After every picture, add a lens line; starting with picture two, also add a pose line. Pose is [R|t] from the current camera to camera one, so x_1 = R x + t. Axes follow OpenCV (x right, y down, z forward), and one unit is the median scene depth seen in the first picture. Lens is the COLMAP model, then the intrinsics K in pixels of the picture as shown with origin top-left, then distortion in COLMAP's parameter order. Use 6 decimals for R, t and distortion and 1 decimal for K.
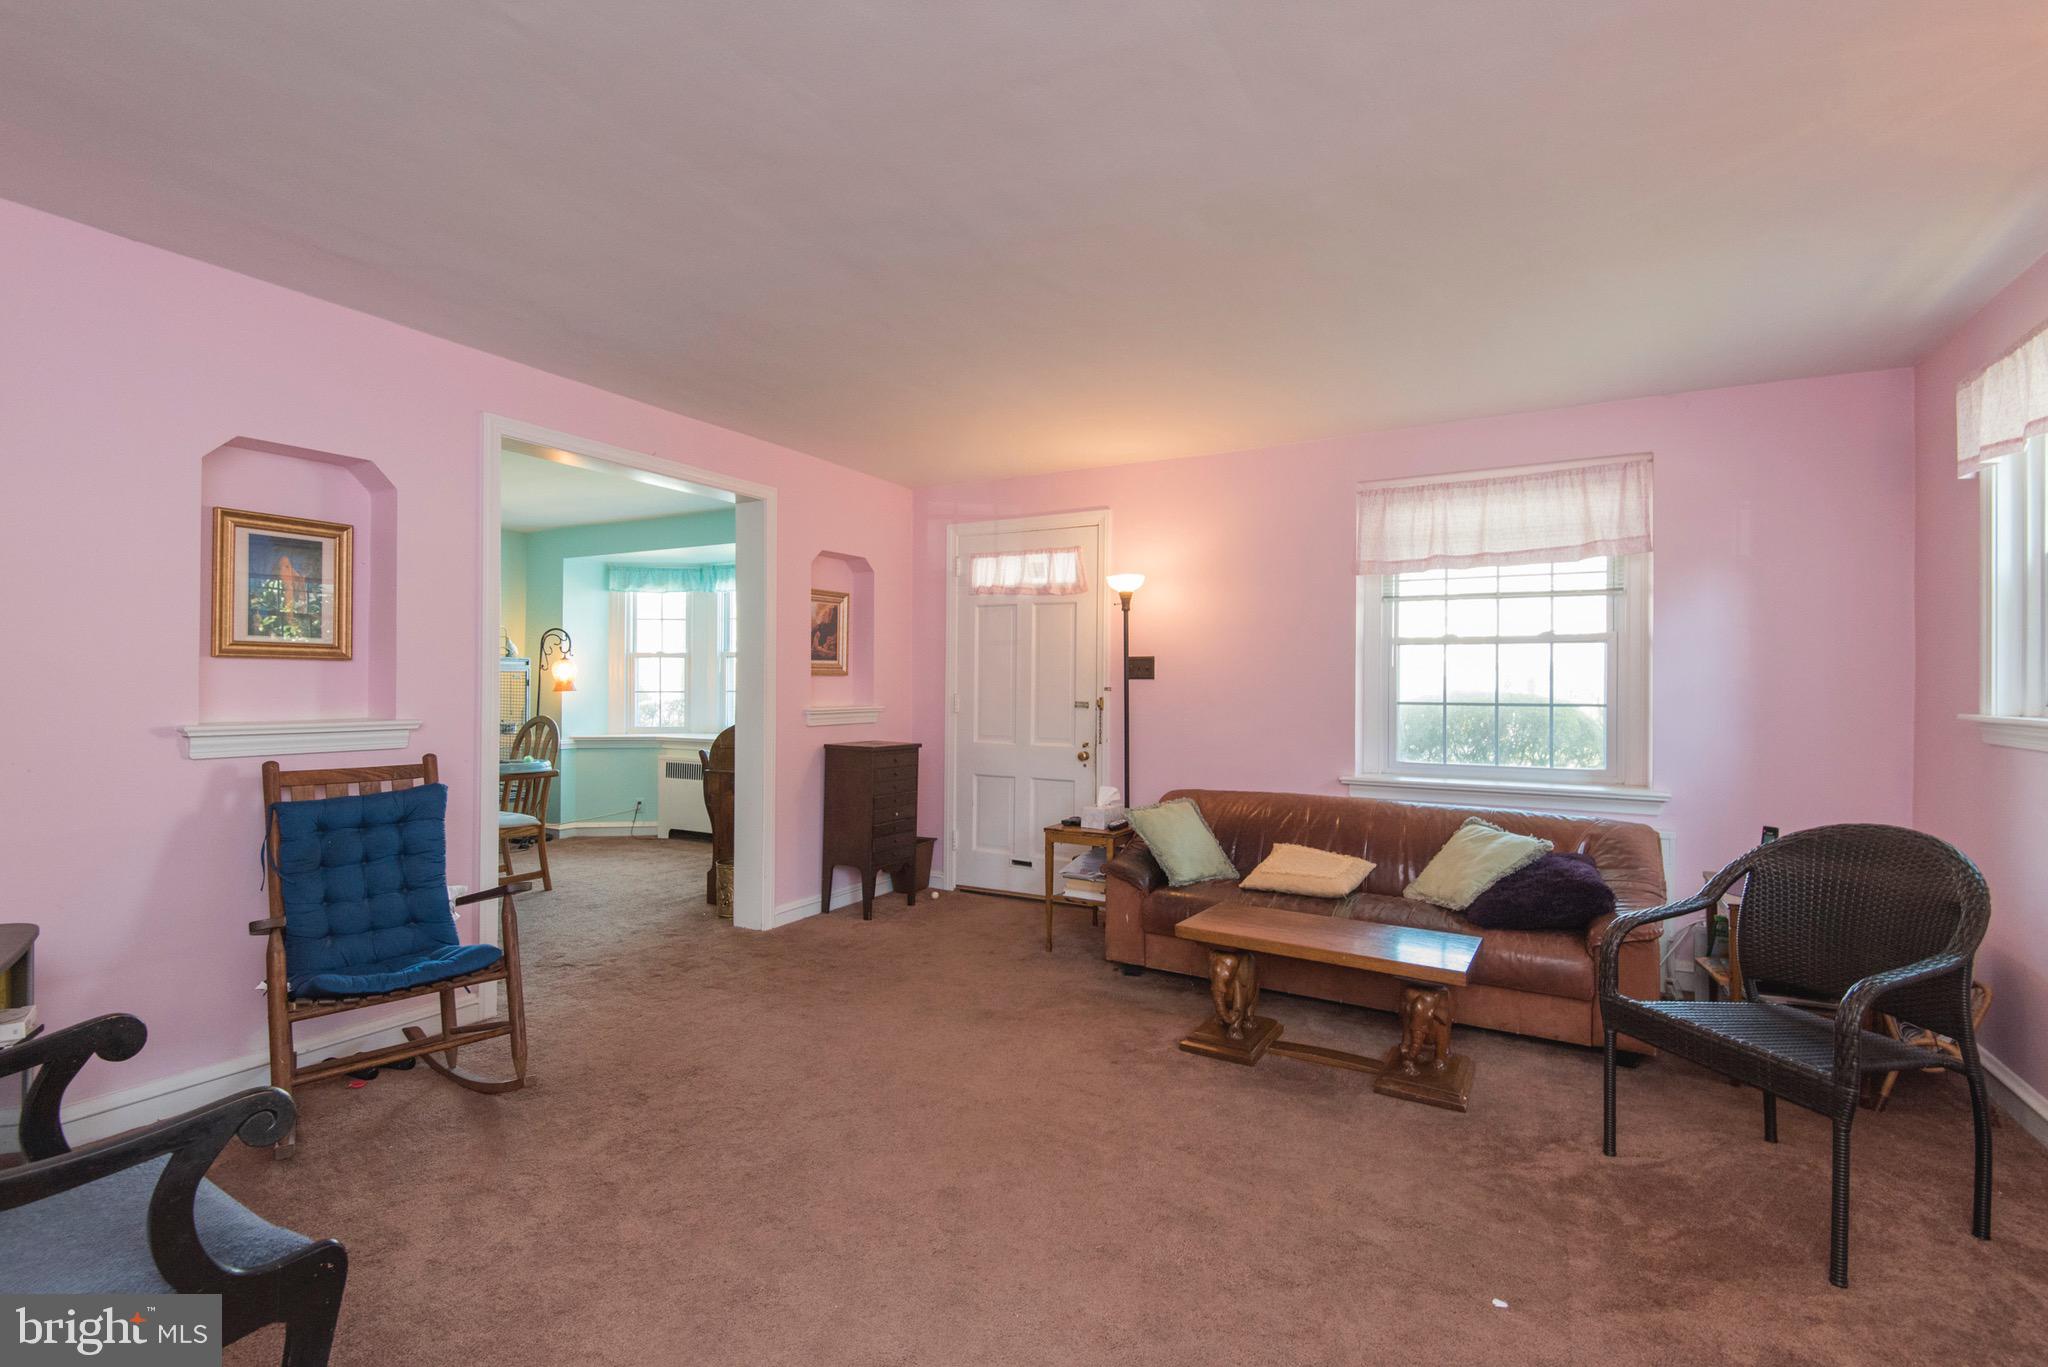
lens RADIAL K [[980.1, 0, 1024.0], [0, 980.1, 683.5], [0, 0, 1]] dist [0.039621, -0.023013]
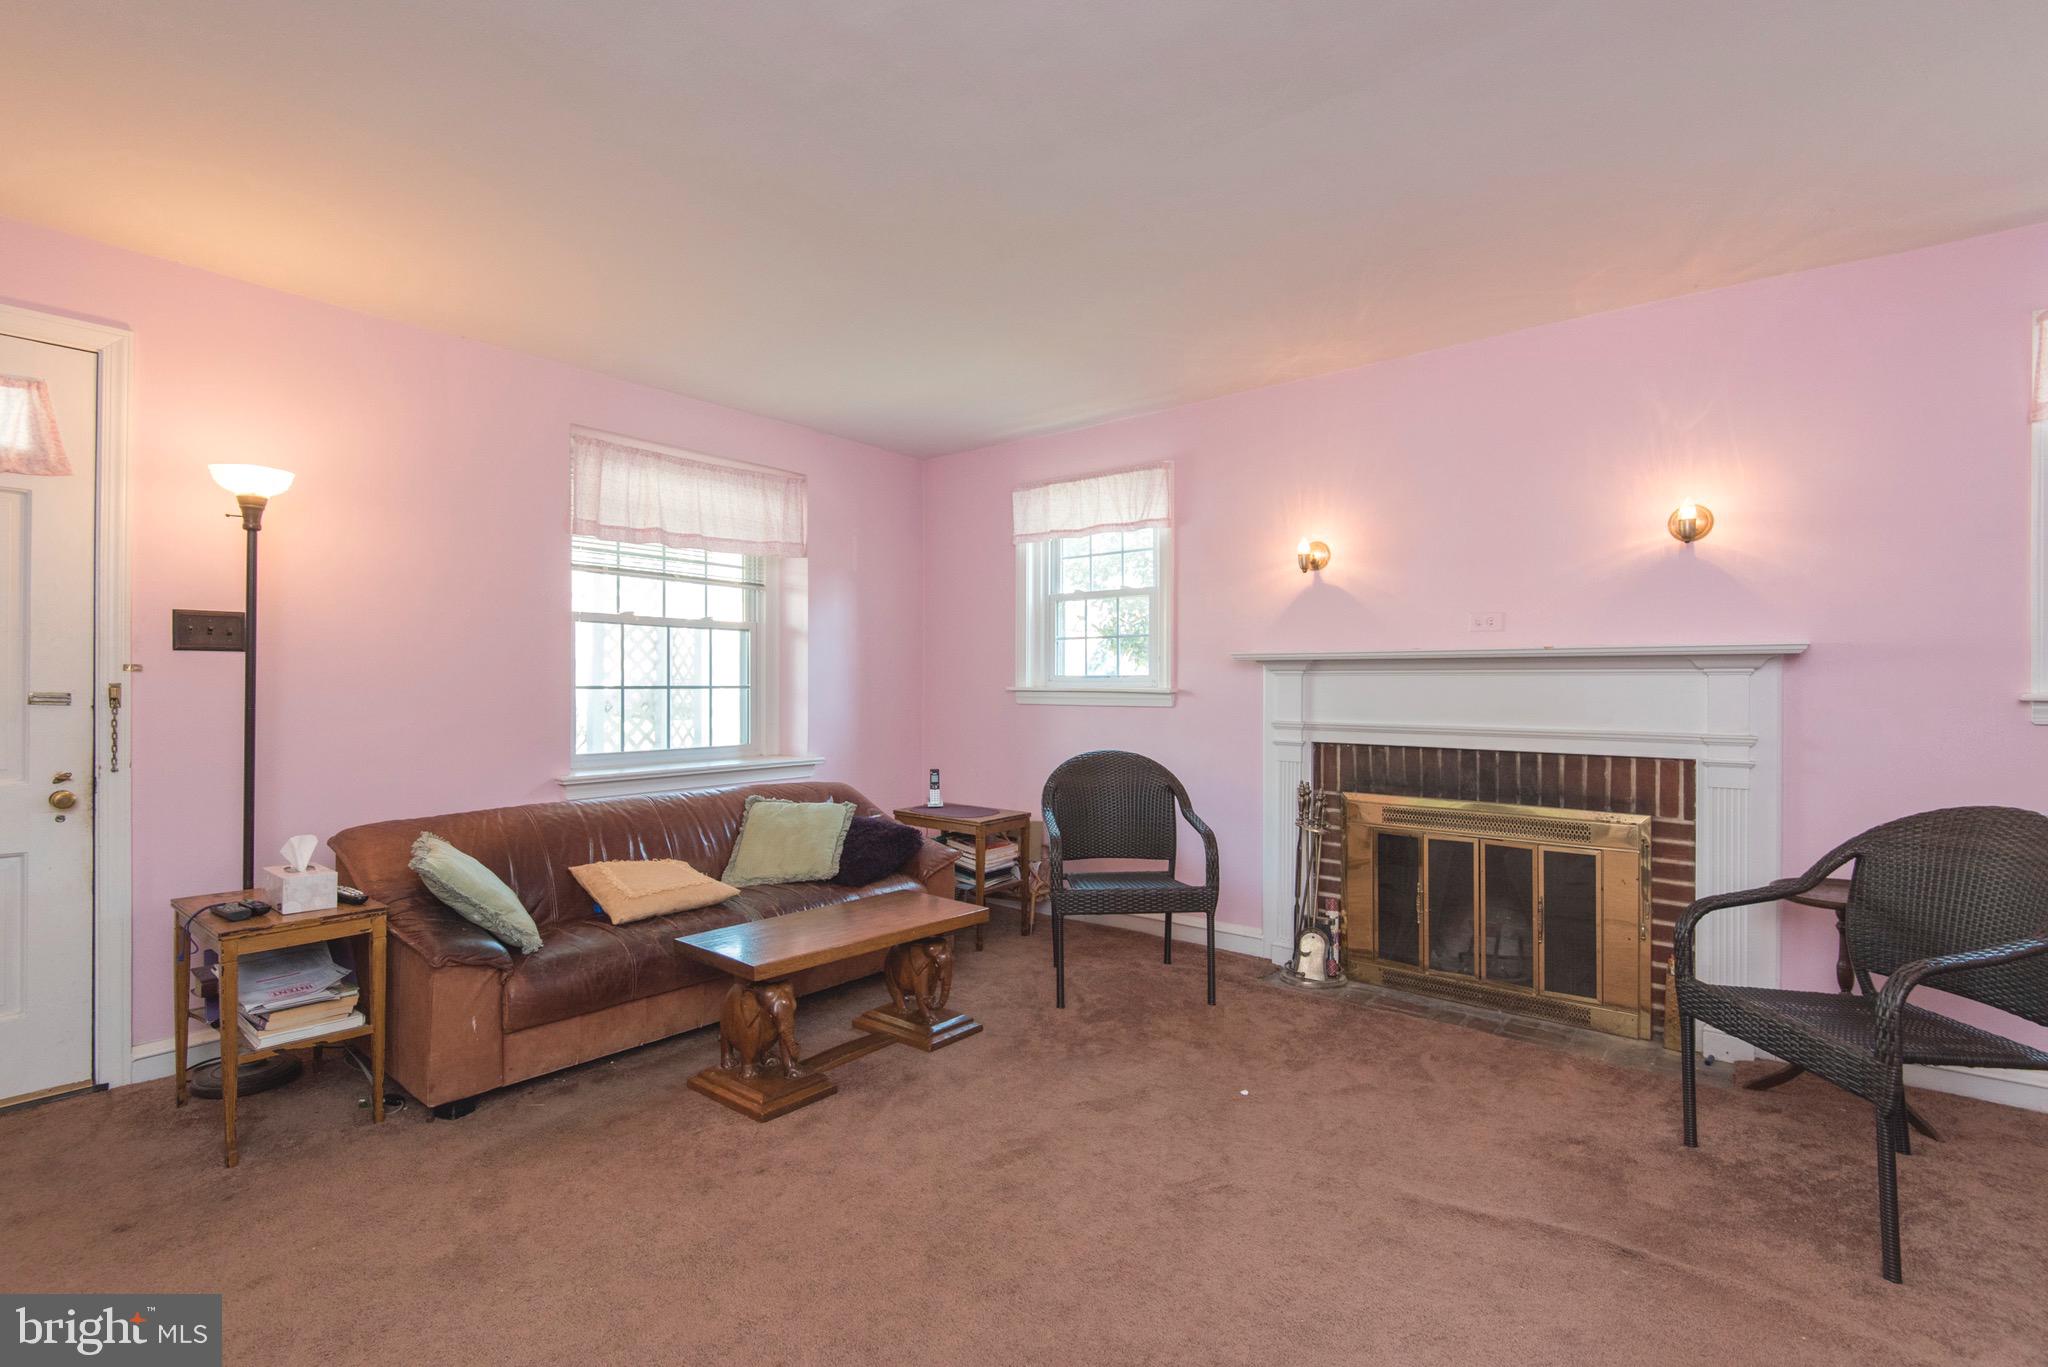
lens RADIAL K [[980.1, 0, 1024.0], [0, 980.1, 683.5], [0, 0, 1]] dist [0.039621, -0.023013]
pose [[0.126597, -0.005705, 0.991938, -0.457285], [-0.007634, 0.999948, 0.006725, 0.007932], [-0.991925, -0.008424, 0.126547, 0.526023]]
